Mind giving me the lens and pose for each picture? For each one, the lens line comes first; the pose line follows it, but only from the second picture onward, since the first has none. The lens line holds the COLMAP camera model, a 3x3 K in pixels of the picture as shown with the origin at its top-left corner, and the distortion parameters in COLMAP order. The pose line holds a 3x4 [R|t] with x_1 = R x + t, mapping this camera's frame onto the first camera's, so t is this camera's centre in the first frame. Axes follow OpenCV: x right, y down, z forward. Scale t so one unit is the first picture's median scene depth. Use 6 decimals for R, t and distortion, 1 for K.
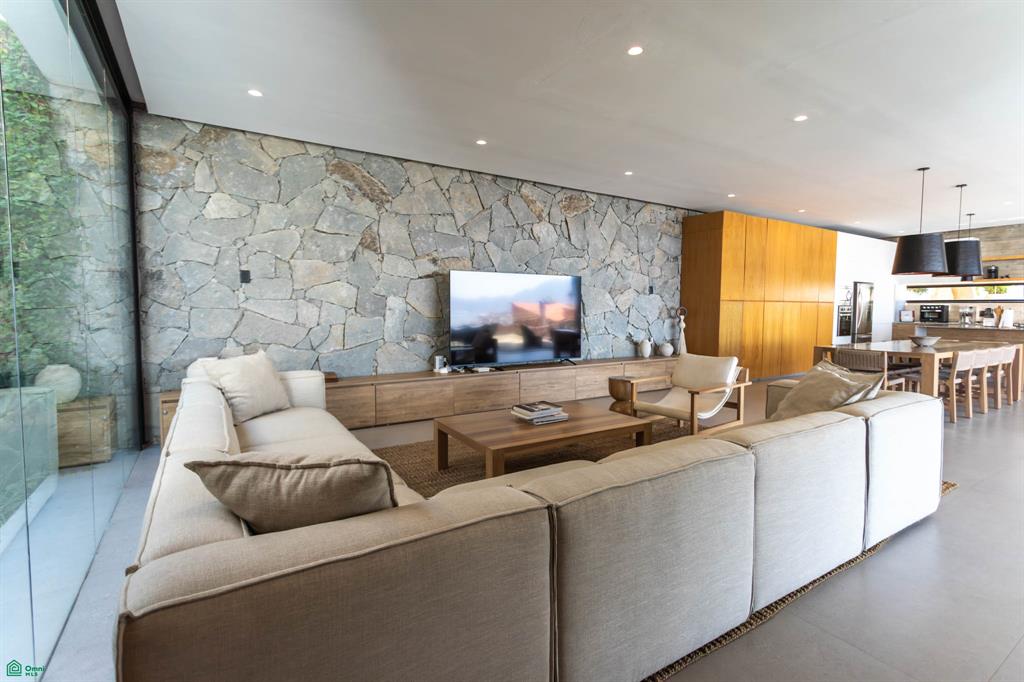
lens RADIAL K [[495.5, 0, 512.7], [0, 495.5, 338.0], [0, 0, 1]] dist [-0.002813, 0.000031]
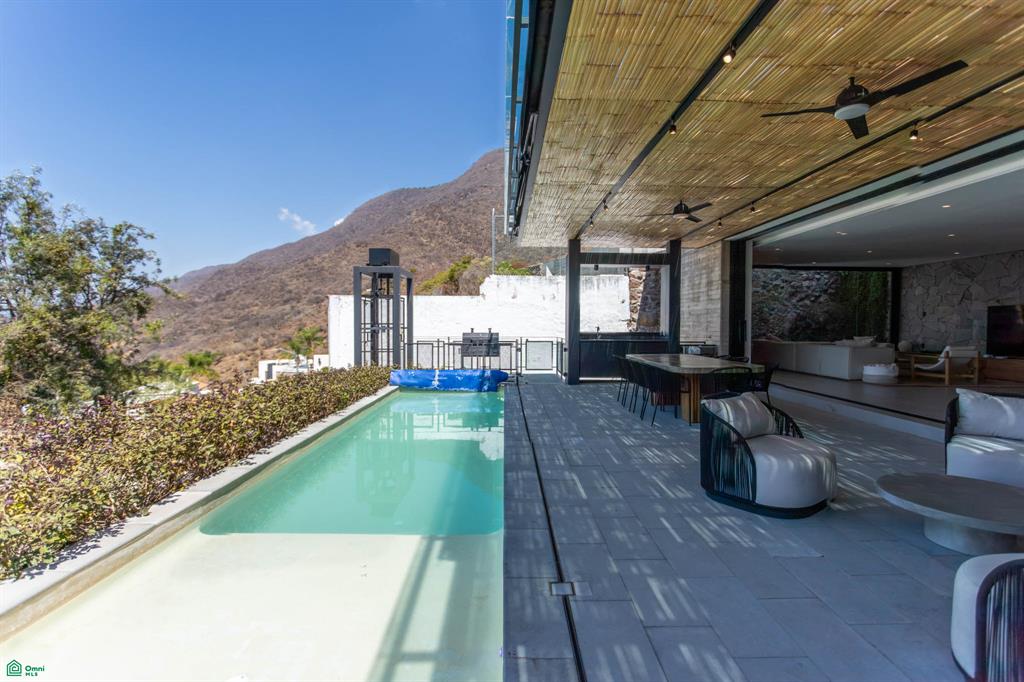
lens RADIAL K [[495.5, 0, 511.6], [0, 495.5, 337.4], [0, 0, 1]] dist [-0.002813, 0.000031]
pose [[-0.515202, 0.021911, -0.856789, 2.793510], [-0.046479, 0.997488, 0.053458, -0.029506], [0.855808, 0.067364, -0.512889, 0.398295]]
